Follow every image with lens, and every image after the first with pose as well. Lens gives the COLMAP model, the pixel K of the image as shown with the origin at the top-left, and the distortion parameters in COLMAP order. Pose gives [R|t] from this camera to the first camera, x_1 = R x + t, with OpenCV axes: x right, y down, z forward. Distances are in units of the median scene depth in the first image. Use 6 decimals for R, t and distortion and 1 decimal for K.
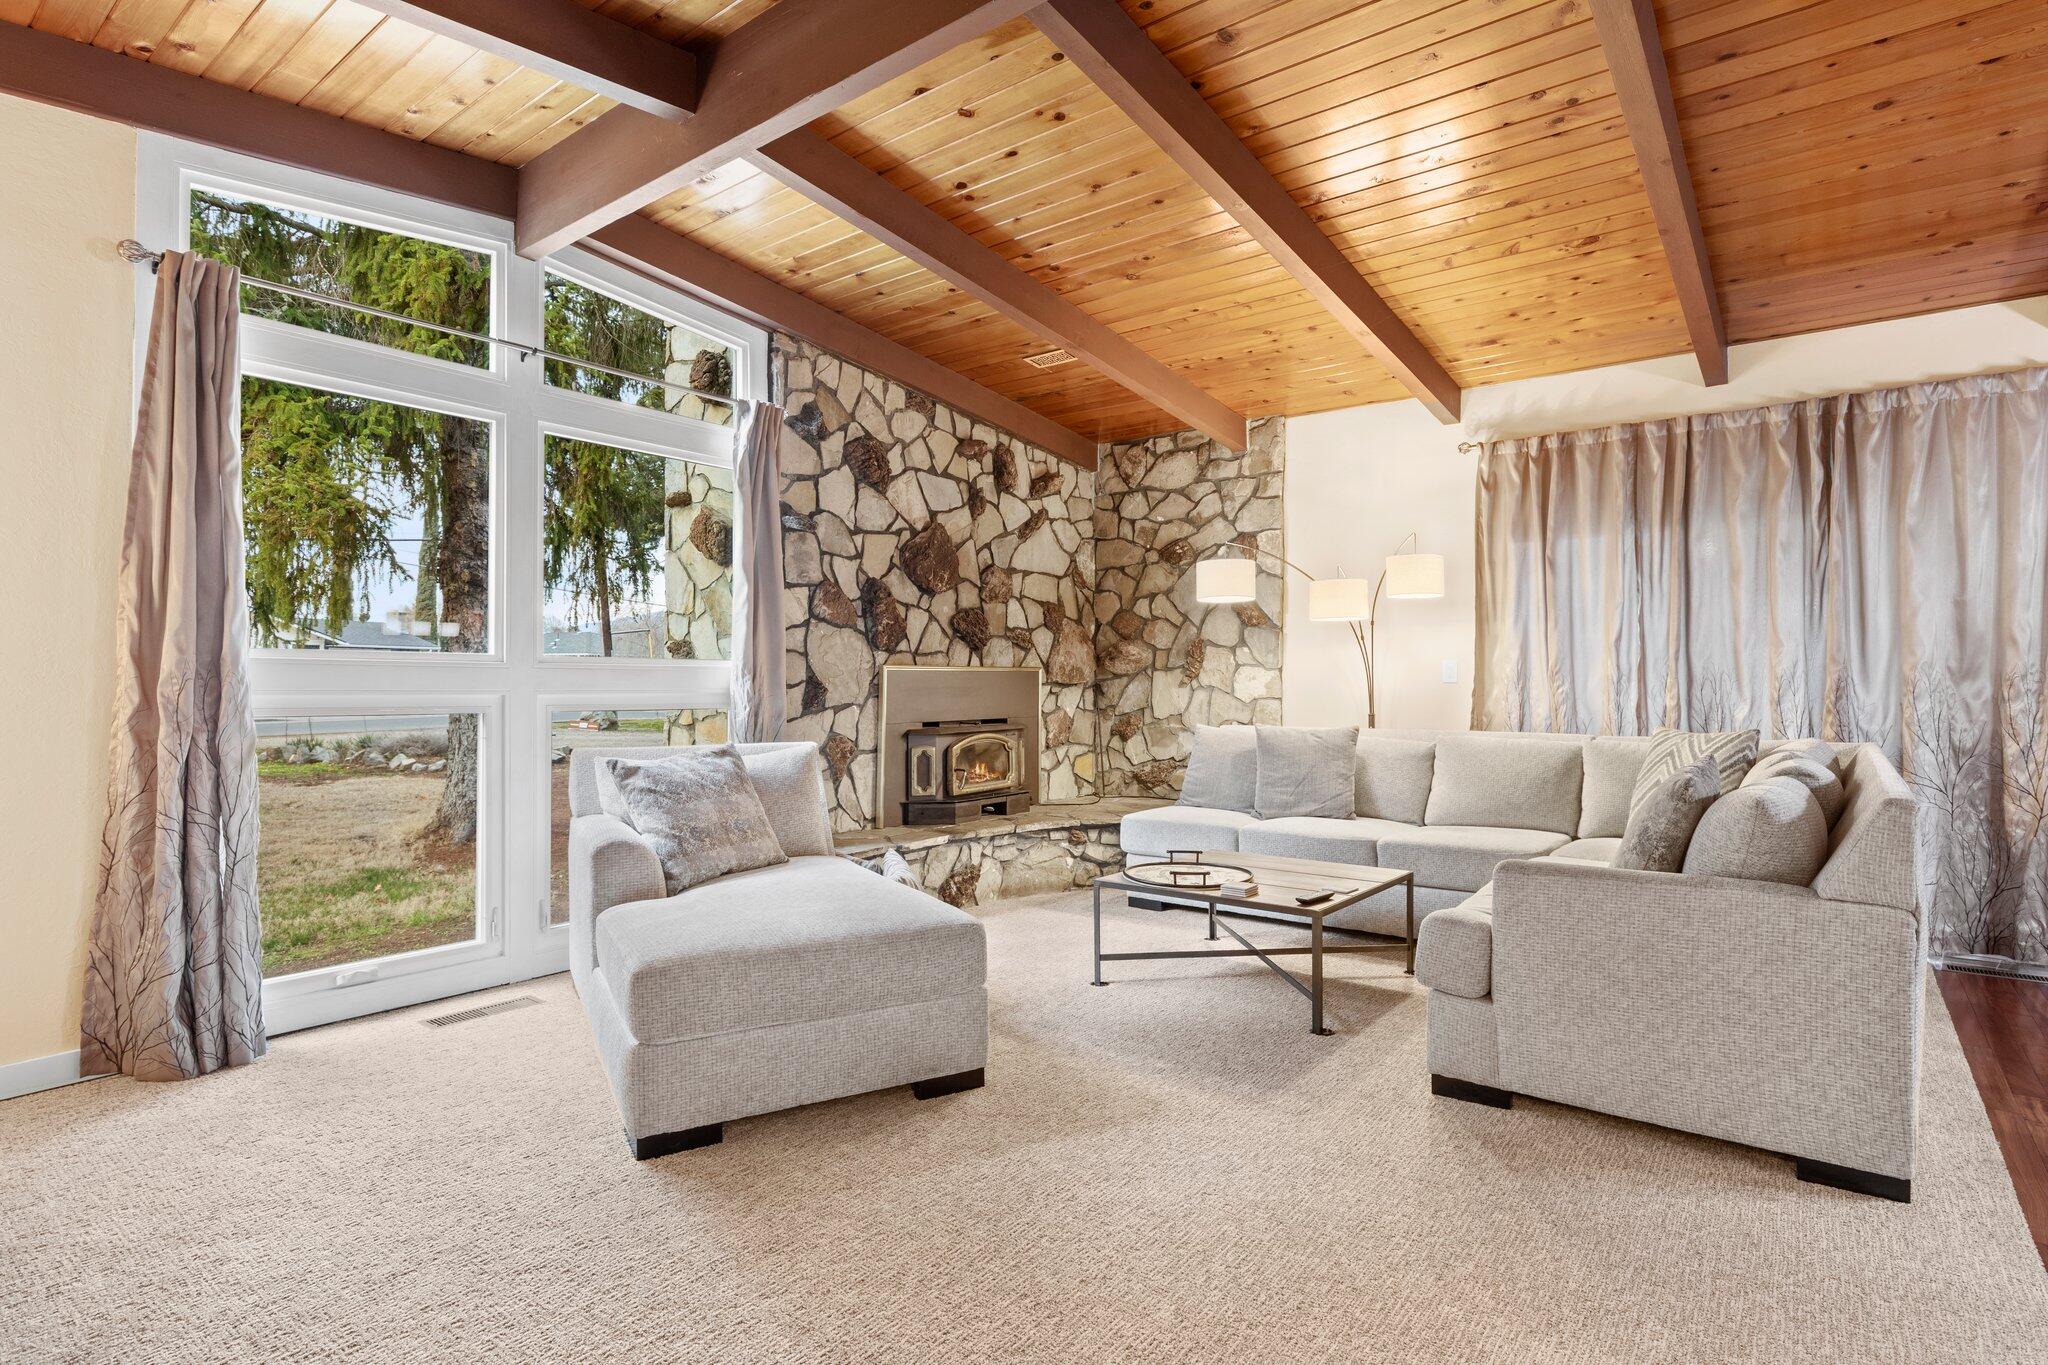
lens RADIAL K [[1026.3, 0, 1039.5], [0, 1026.3, 680.6], [0, 0, 1]] dist [-0.001783, 0.000147]
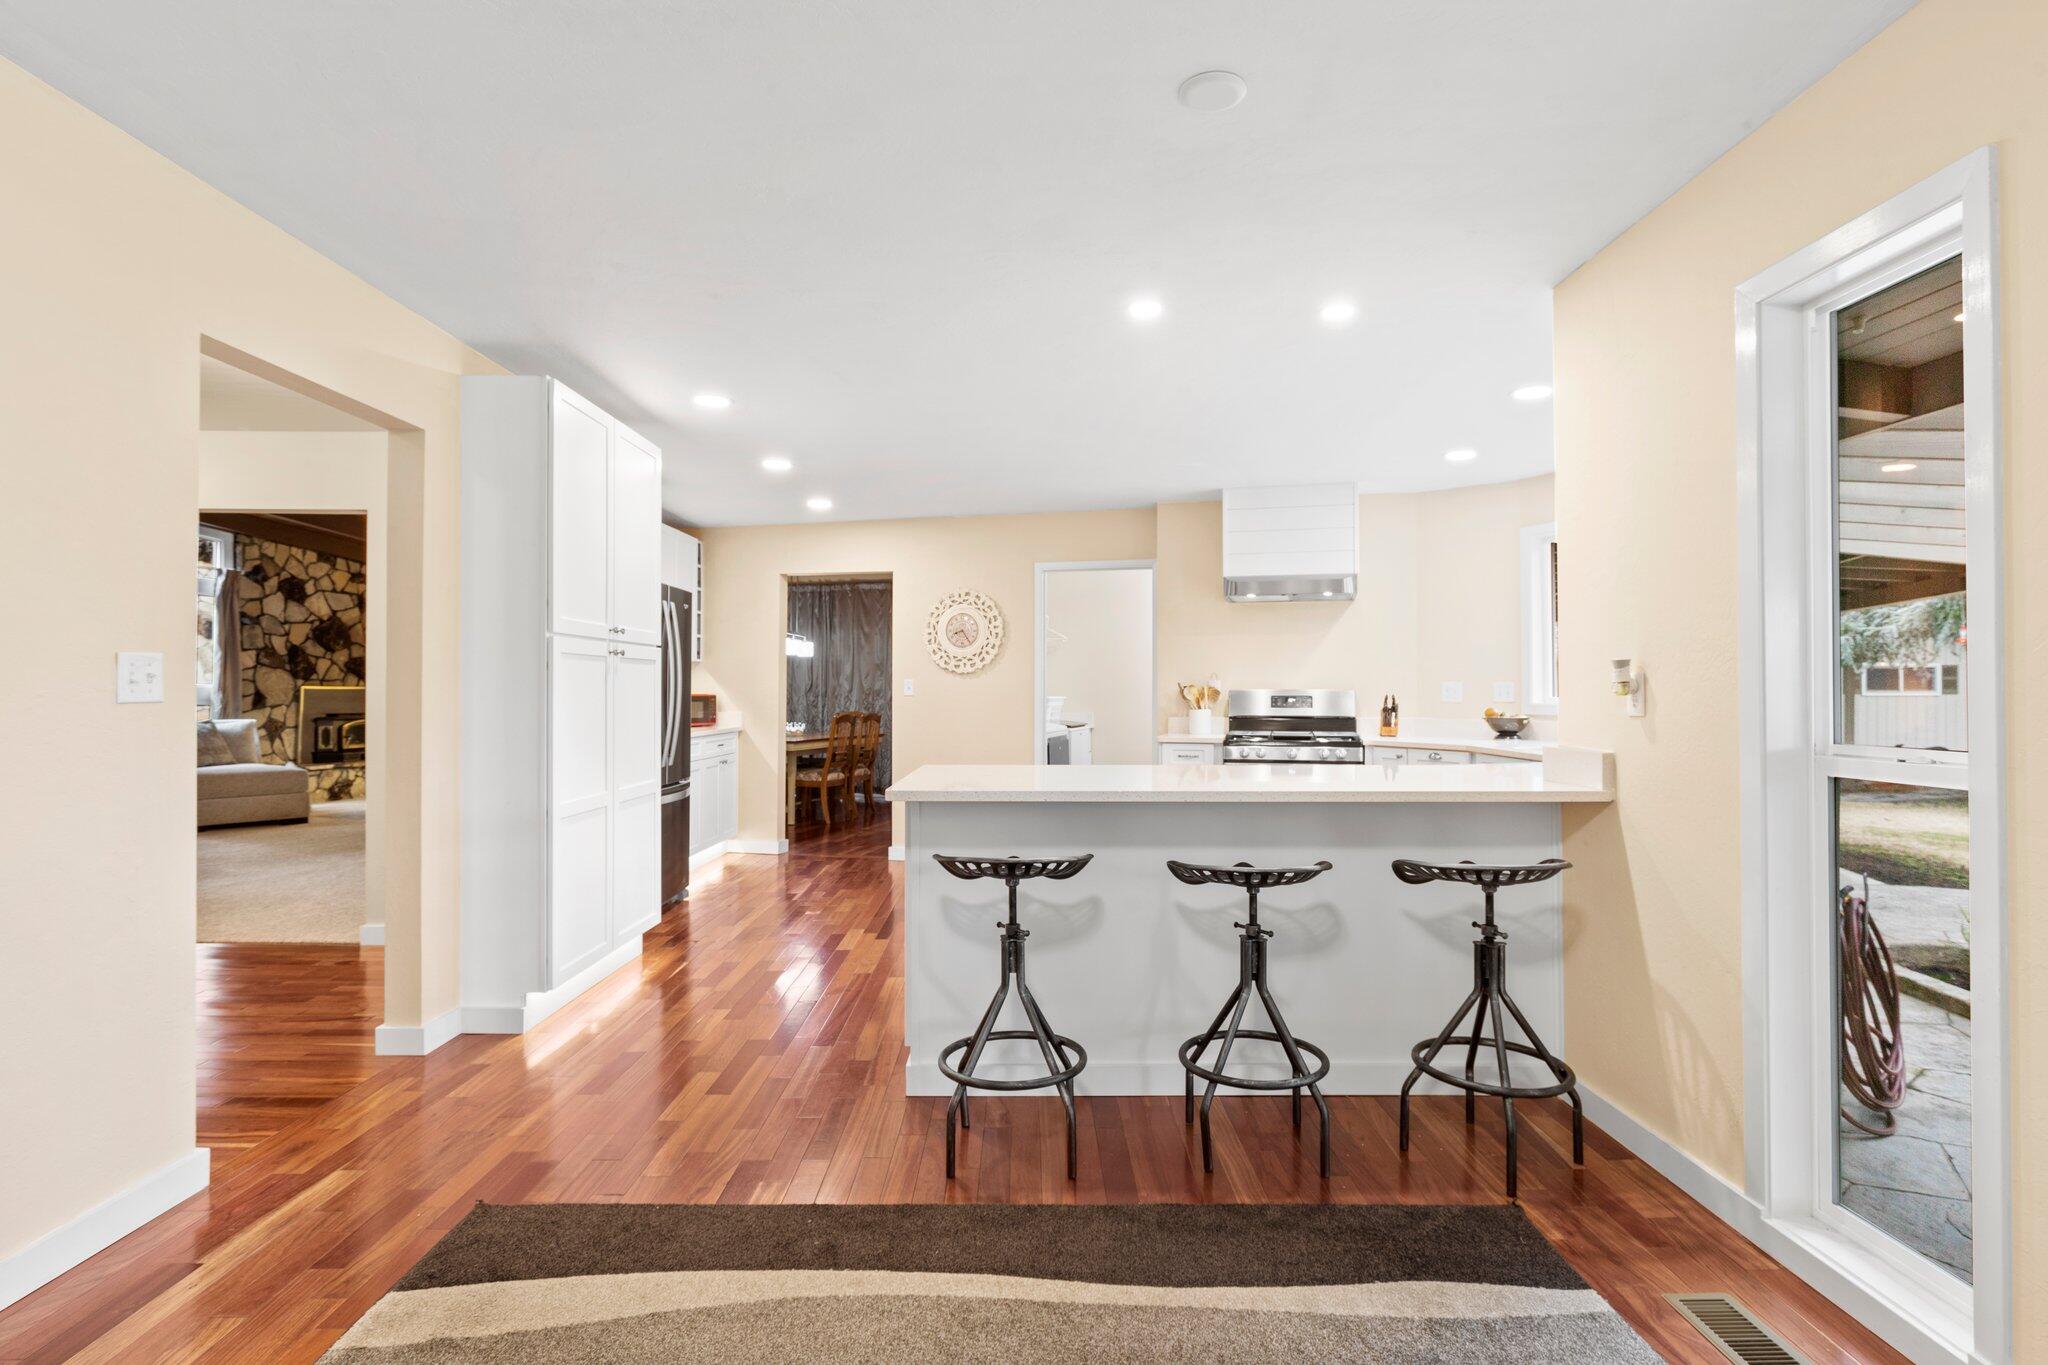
lens RADIAL K [[1026.3, 0, 1042.9], [0, 1026.3, 680.5], [0, 0, 1]] dist [-0.001783, 0.000147]
pose [[0.926494, 0.005238, 0.376274, 0.465914], [-0.000868, 0.999930, -0.011782, -0.003298], [-0.376310, 0.010590, 0.926433, -1.518060]]
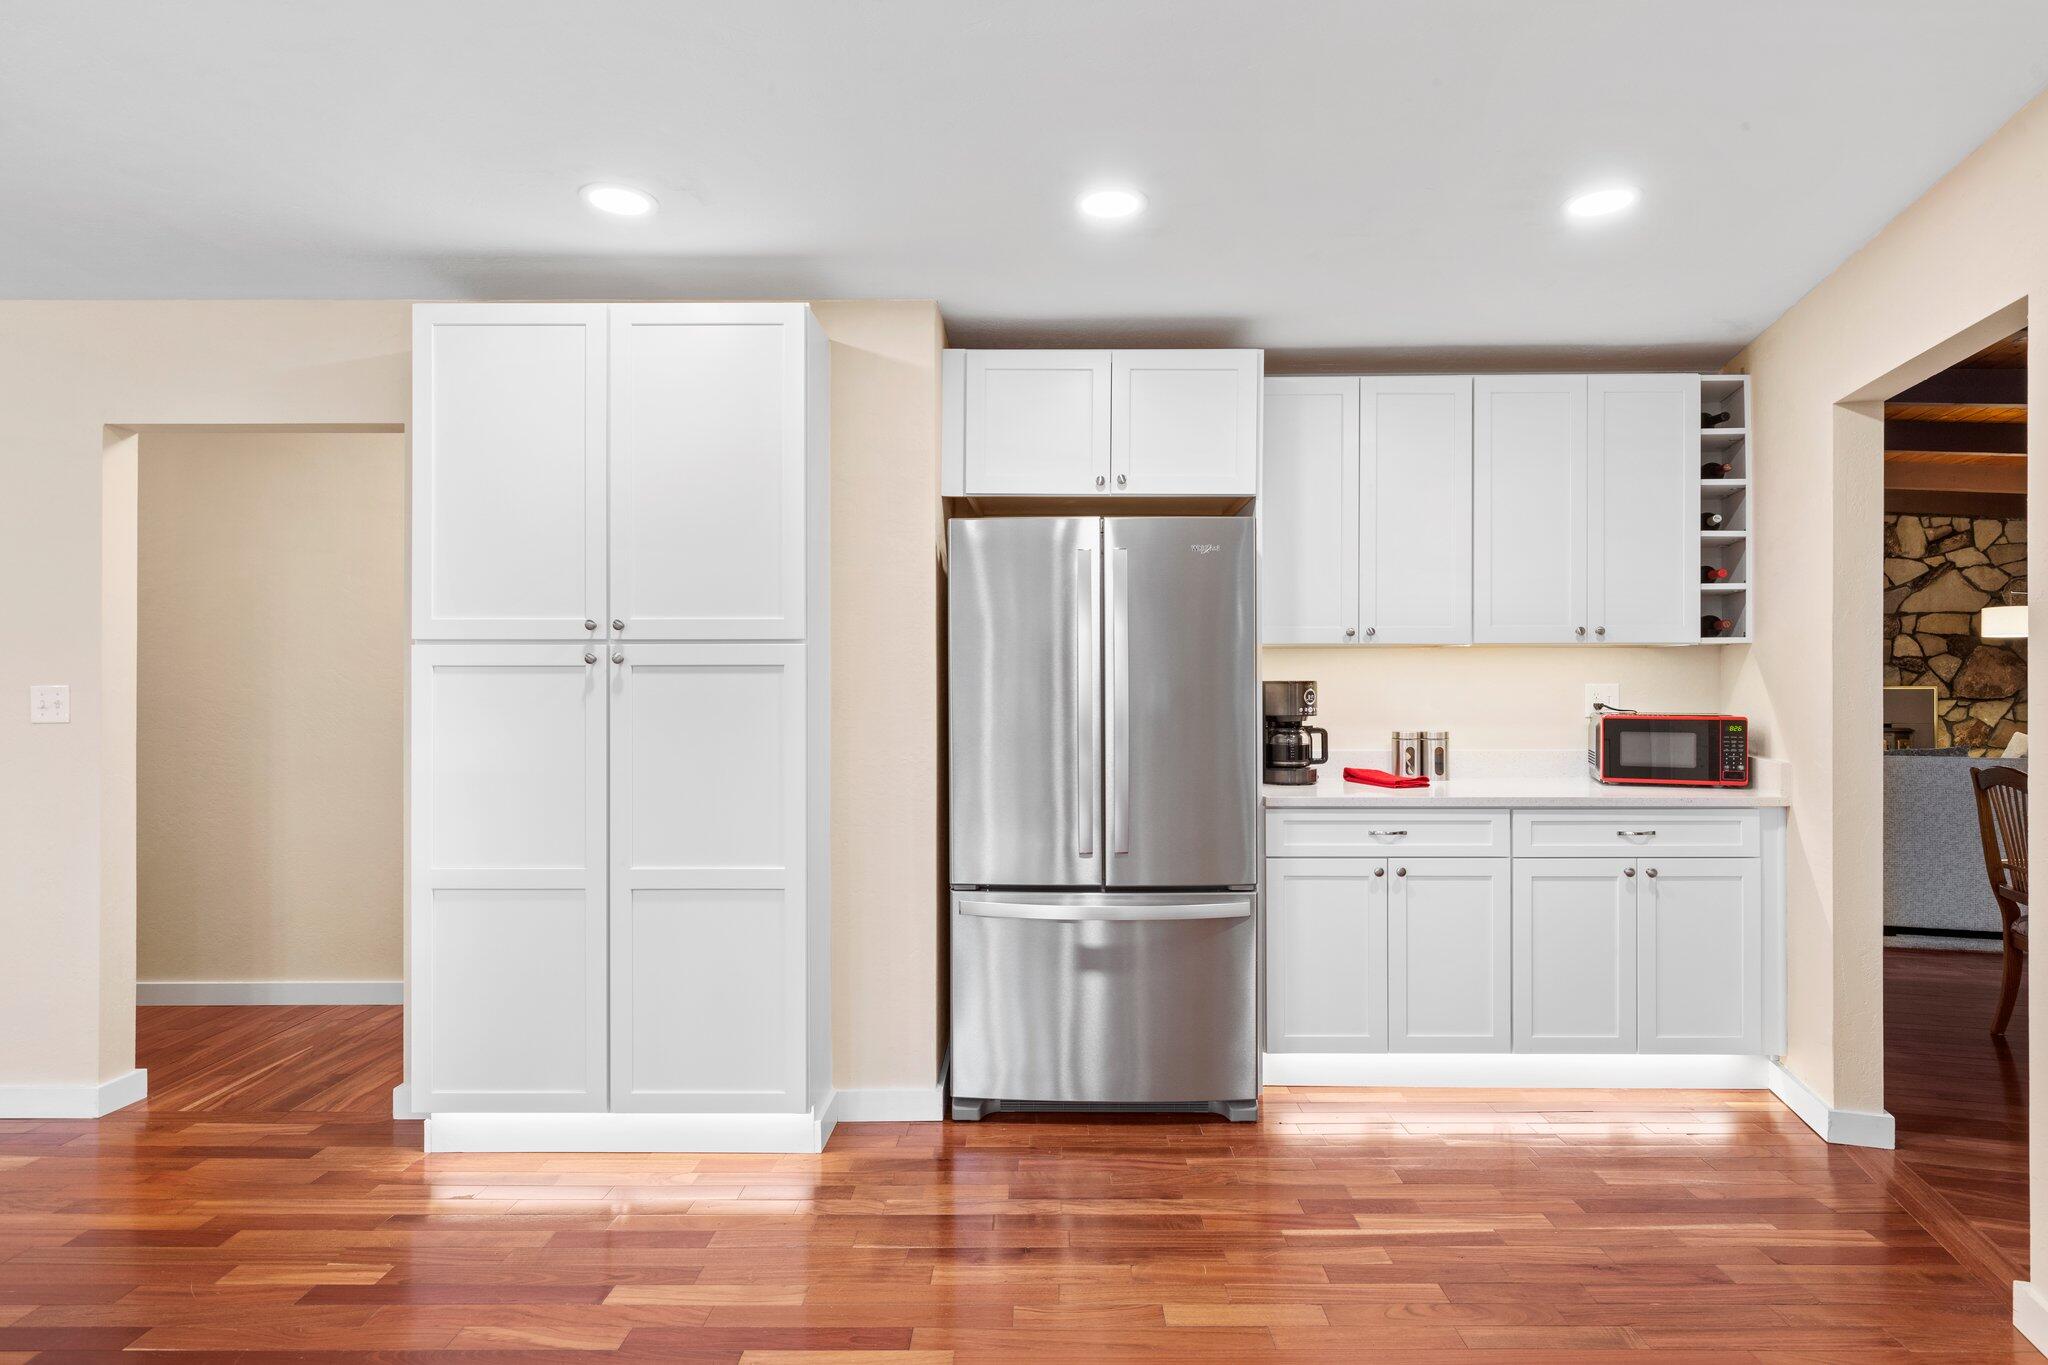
lens RADIAL K [[1083.6, 0, 1034.9], [0, 1083.6, 682.1], [0, 0, 1]] dist [-0.001836, 0.002247]
pose [[0.358537, -0.001956, -0.933513, 1.045821], [0.001422, 0.999998, -0.001549, -0.020761], [0.933514, -0.000772, 0.358539, -0.666131]]
